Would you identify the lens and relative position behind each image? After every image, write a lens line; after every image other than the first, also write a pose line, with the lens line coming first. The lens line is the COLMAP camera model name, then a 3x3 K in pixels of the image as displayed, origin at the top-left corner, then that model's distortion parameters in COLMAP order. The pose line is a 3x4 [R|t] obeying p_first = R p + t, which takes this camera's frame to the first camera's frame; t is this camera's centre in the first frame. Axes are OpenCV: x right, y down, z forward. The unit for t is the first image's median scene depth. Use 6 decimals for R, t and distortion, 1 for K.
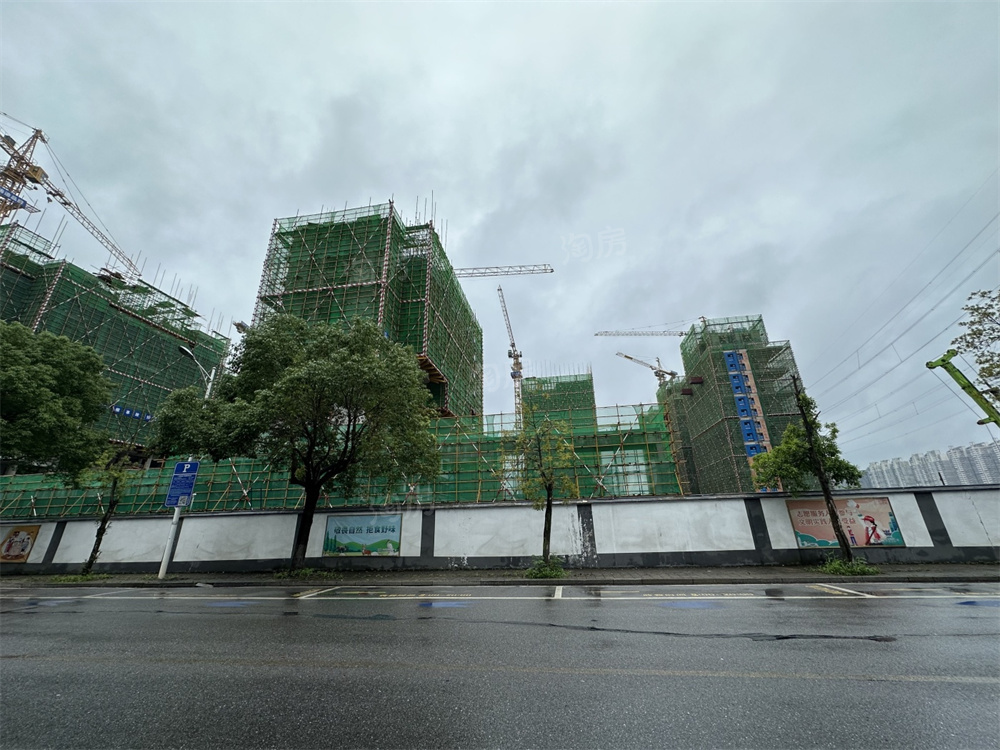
lens RADIAL K [[398.7, 0, 502.5], [0, 398.7, 373.2], [0, 0, 1]] dist [-0.003784, 0.000523]
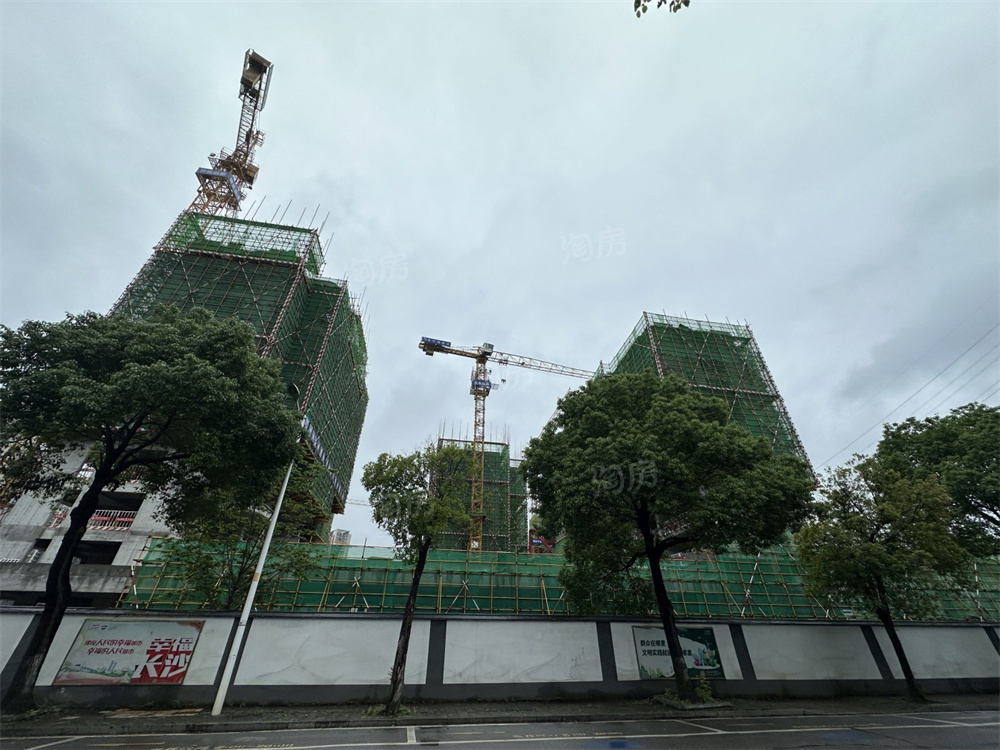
lens RADIAL K [[398.7, 0, 499.3], [0, 398.7, 369.1], [0, 0, 1]] dist [-0.003784, 0.000523]
pose [[0.945537, 0.208746, 0.249771, -0.420337], [-0.142740, 0.955490, -0.258193, 0.031632], [-0.292550, 0.208478, 0.933248, 0.056059]]
